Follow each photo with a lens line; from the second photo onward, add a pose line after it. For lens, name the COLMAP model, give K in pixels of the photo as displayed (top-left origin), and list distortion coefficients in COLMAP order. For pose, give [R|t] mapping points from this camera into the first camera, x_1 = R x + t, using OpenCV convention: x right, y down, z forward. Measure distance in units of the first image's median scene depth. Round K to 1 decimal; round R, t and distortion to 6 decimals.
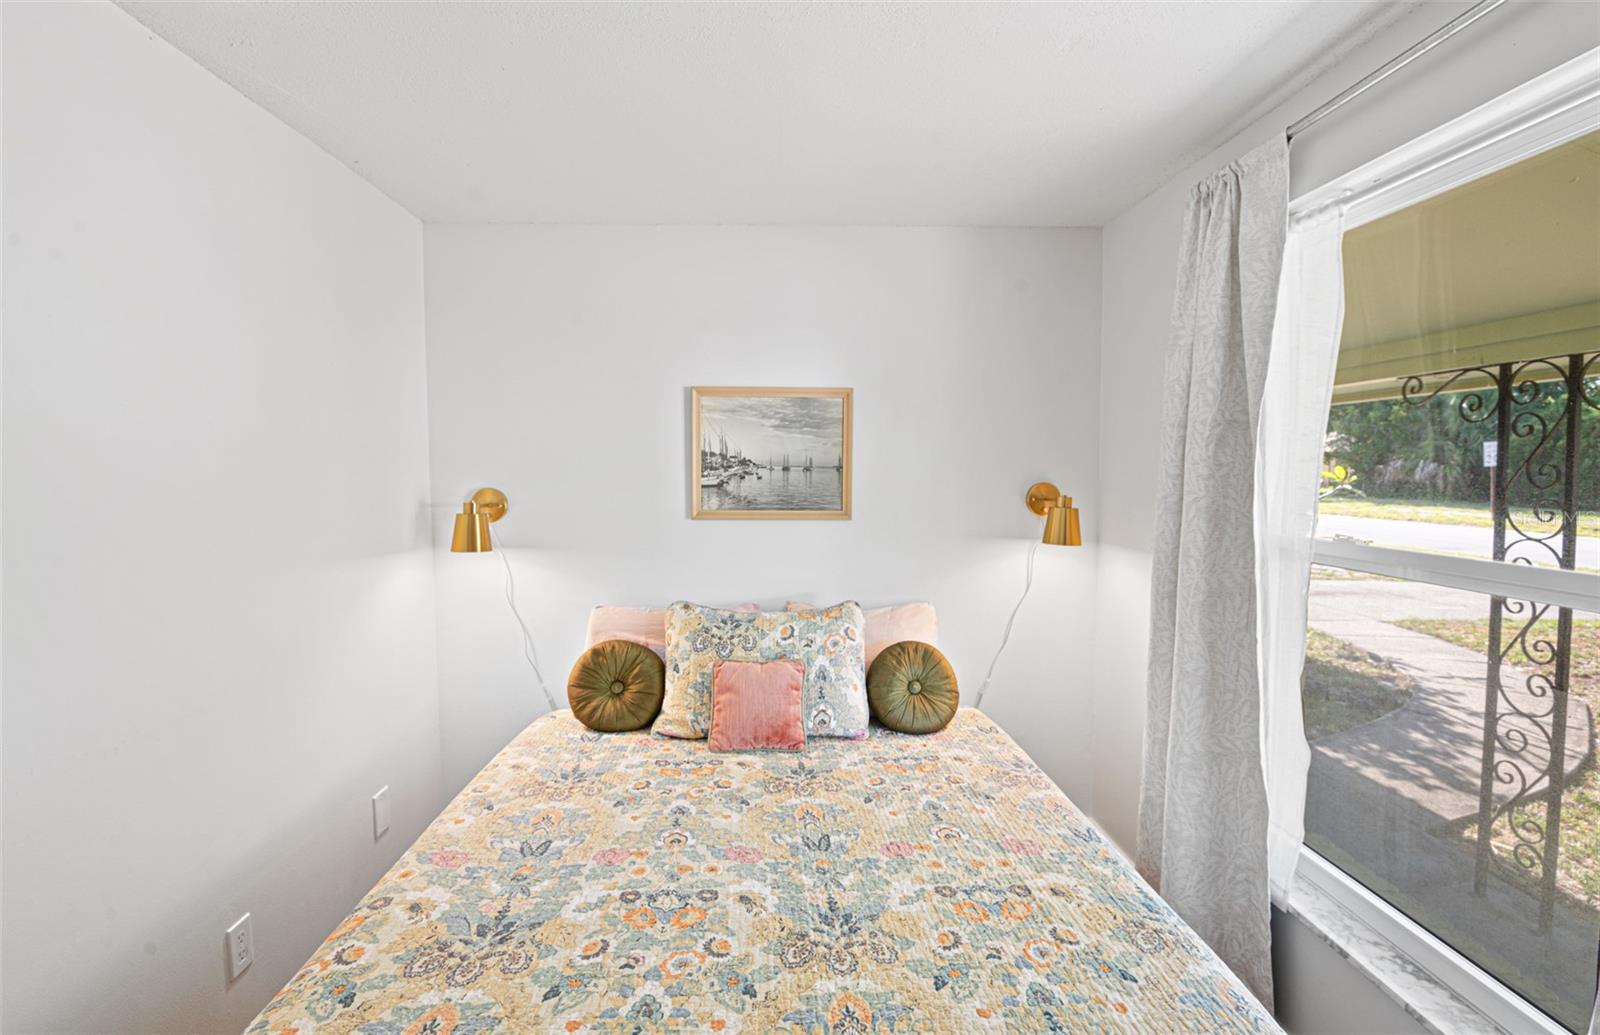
lens RADIAL K [[726.9, 0, 800.0], [0, 726.9, 517.5], [0, 0, 1]] dist [0.003547, -0.018825]
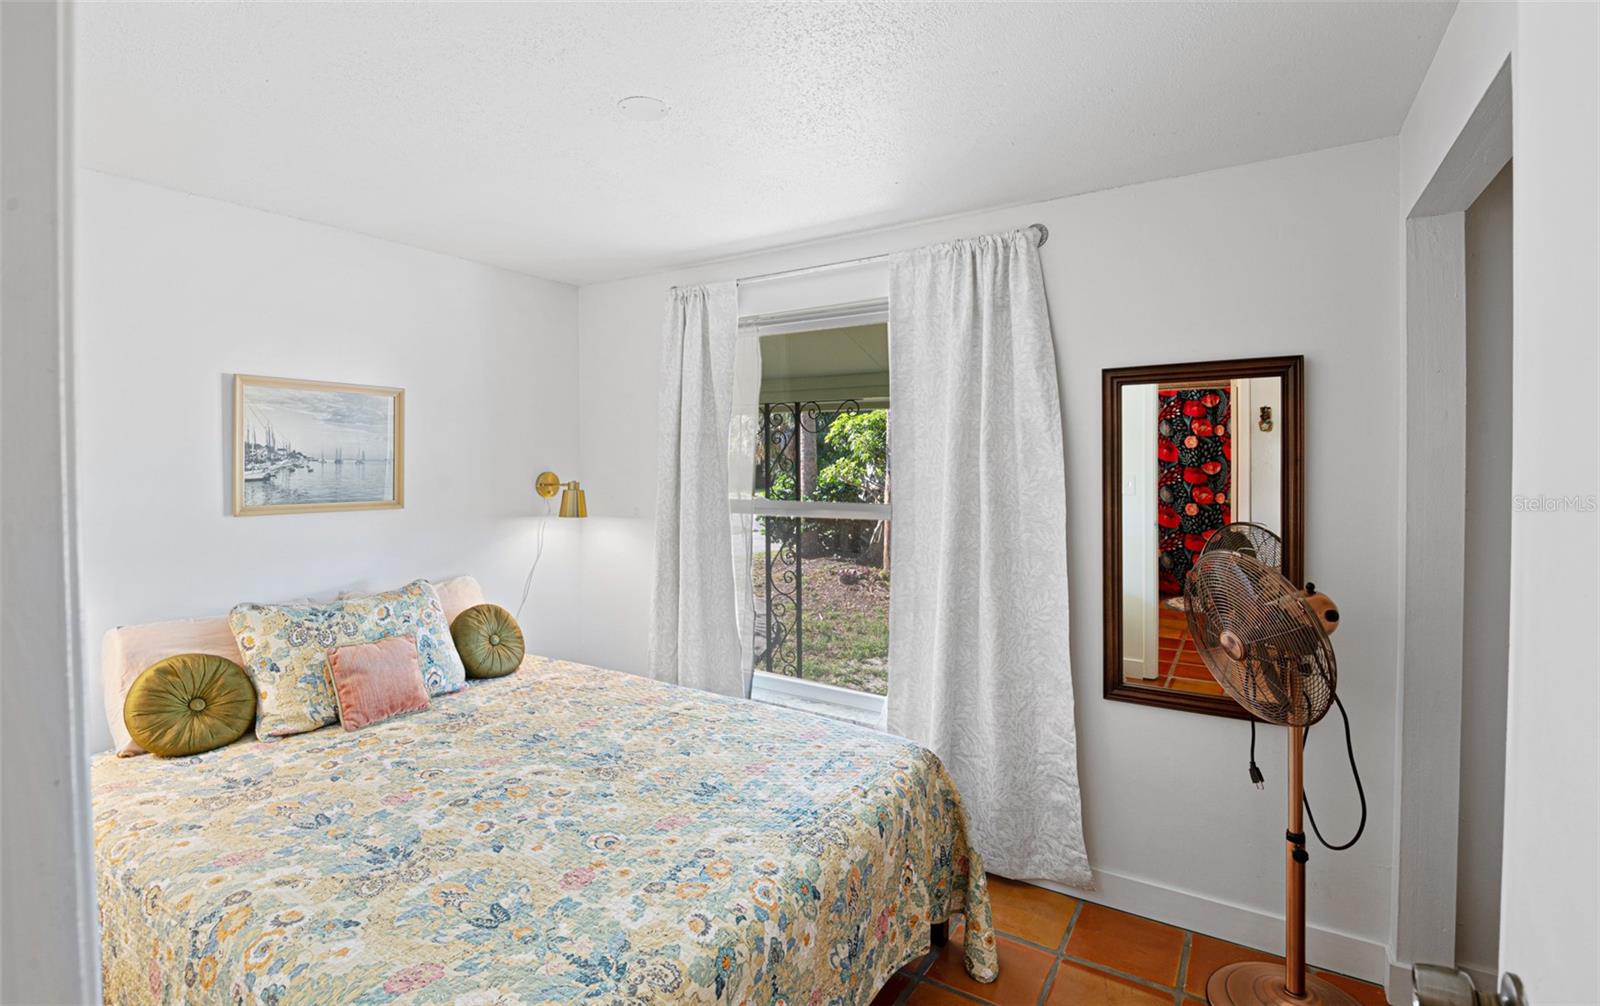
lens RADIAL K [[725.8, 0, 804.1], [0, 725.8, 502.7], [0, 0, 1]] dist [-0.021532, -0.000264]
pose [[0.563621, -0.046568, 0.824720, -0.555869], [0.055498, 0.998288, 0.018440, 0.009722], [-0.824167, 0.035377, 0.565241, -0.129348]]
